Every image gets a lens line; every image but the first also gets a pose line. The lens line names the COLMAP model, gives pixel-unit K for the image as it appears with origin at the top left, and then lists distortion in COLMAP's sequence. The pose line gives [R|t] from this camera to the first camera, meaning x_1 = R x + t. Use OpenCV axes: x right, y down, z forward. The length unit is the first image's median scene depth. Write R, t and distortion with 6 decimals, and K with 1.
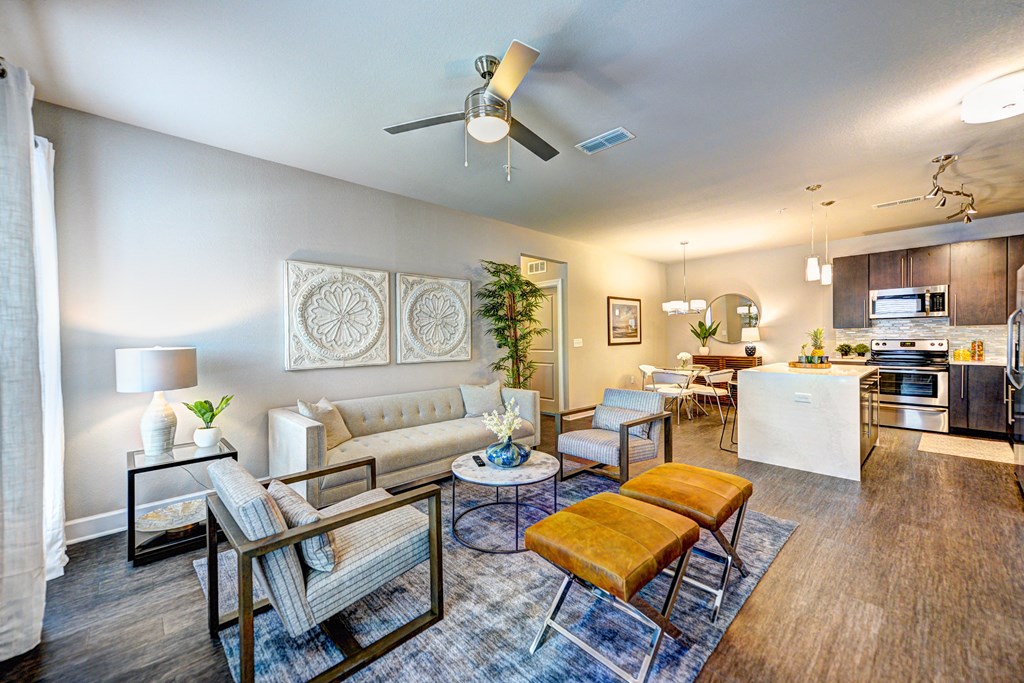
lens RADIAL K [[400.9, 0, 511.5], [0, 400.9, 342.7], [0, 0, 1]] dist [0.015531, 0.000871]
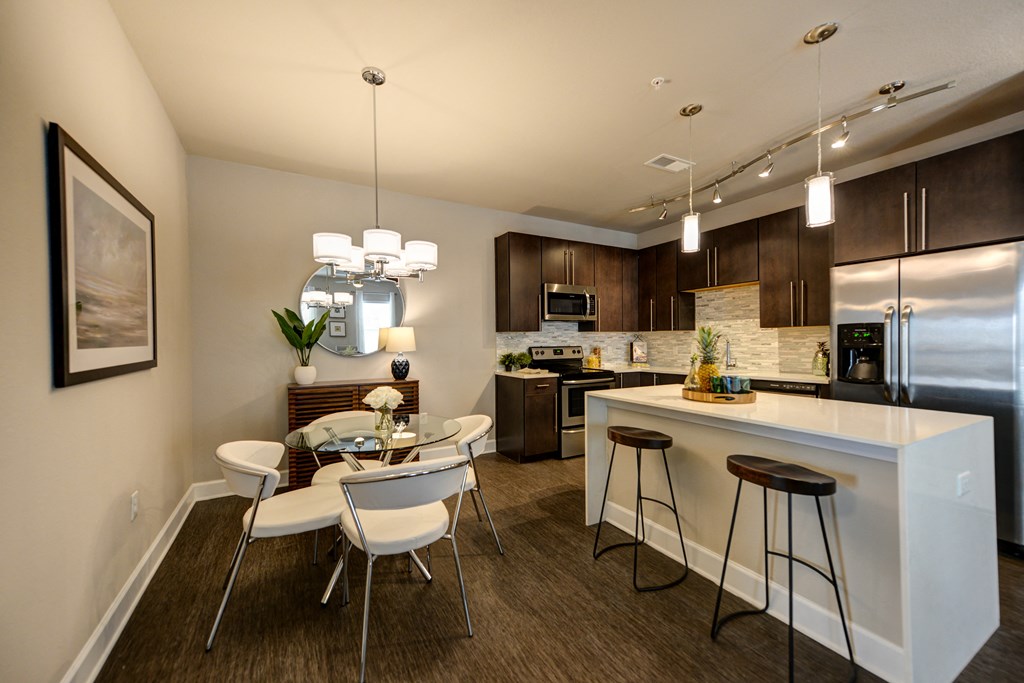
lens RADIAL K [[409.1, 0, 510.2], [0, 409.1, 343.3], [0, 0, 1]] dist [0.019159, -0.001127]
pose [[0.244250, 0.001672, 0.969711, 0.115247], [0.015237, 0.999868, -0.005562, -0.011130], [-0.969593, 0.016134, 0.244192, 0.848553]]
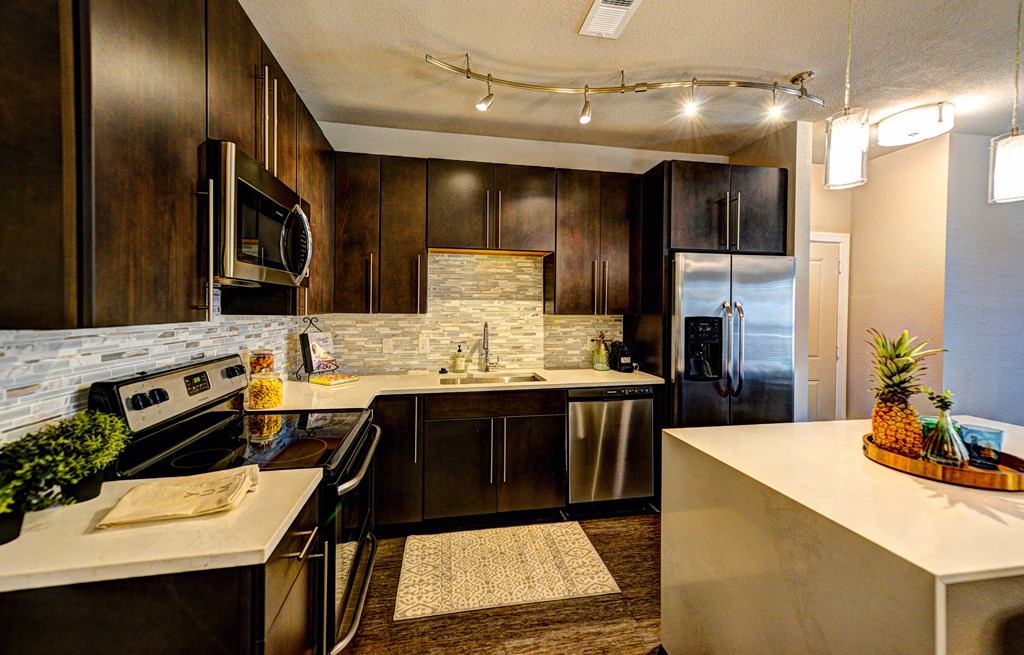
lens RADIAL K [[403.7, 0, 512.2], [0, 403.7, 313.7], [0, 0, 1]] dist [0.012270, -0.000130]
pose [[-0.841799, -0.006011, 0.539758, 0.632567], [0.002983, 0.999871, 0.015788, -0.042695], [-0.539783, 0.014900, -0.841672, 1.062173]]
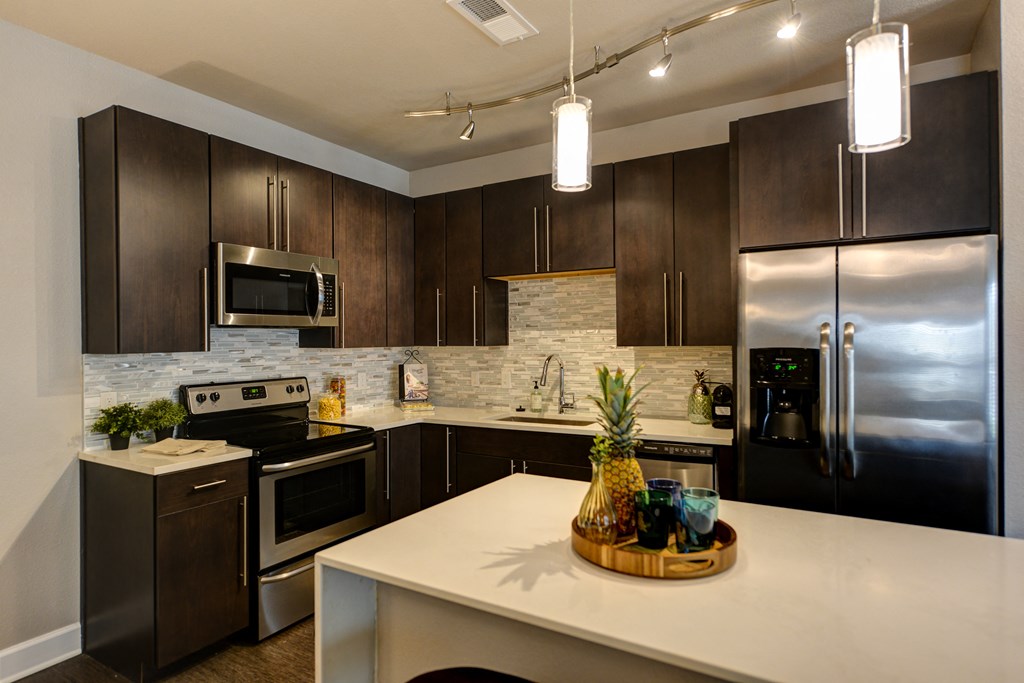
lens RADIAL K [[572.5, 0, 515.8], [0, 572.5, 341.1], [0, 0, 1]] dist [0.003757, -0.001826]
pose [[-0.271154, 0.006672, 0.962513, 0.348385], [0.018157, 0.999834, -0.001815, -0.039404], [-0.962365, 0.016984, -0.271230, 0.864399]]
